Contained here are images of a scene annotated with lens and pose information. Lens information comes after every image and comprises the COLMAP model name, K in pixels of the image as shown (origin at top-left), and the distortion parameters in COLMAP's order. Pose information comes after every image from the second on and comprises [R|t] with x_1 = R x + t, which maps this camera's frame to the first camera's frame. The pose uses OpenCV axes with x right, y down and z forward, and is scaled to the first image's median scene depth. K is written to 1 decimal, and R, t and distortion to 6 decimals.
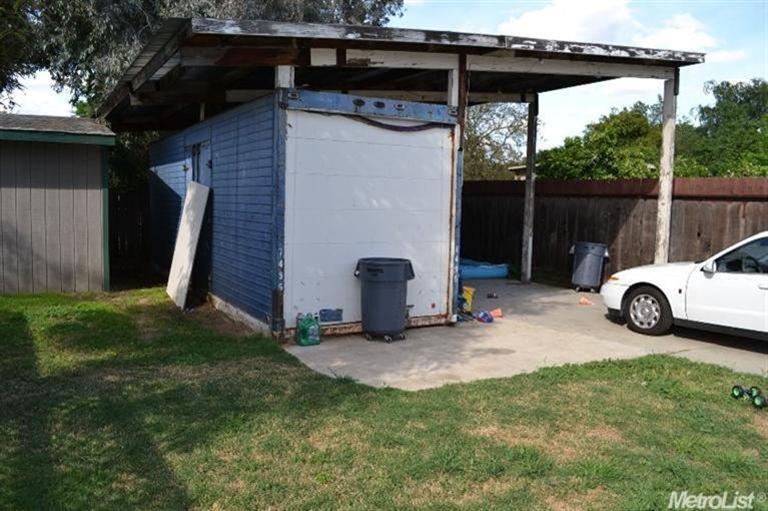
lens RADIAL K [[614.0, 0, 384.0], [0, 614.0, 255.5], [0, 0, 1]] dist [-0.072095, 0.008318]
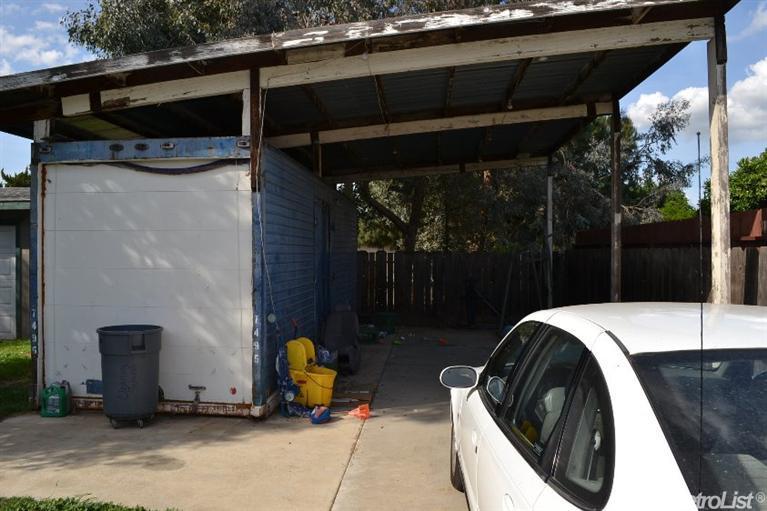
lens RADIAL K [[613.2, 0, 383.5], [0, 613.2, 255.5], [0, 0, 1]] dist [-0.072095, 0.008318]
pose [[0.810515, -0.014423, -0.585541, 0.739551], [-0.038789, 0.996180, -0.078230, -0.039186], [0.584432, 0.086119, 0.806859, 0.505666]]
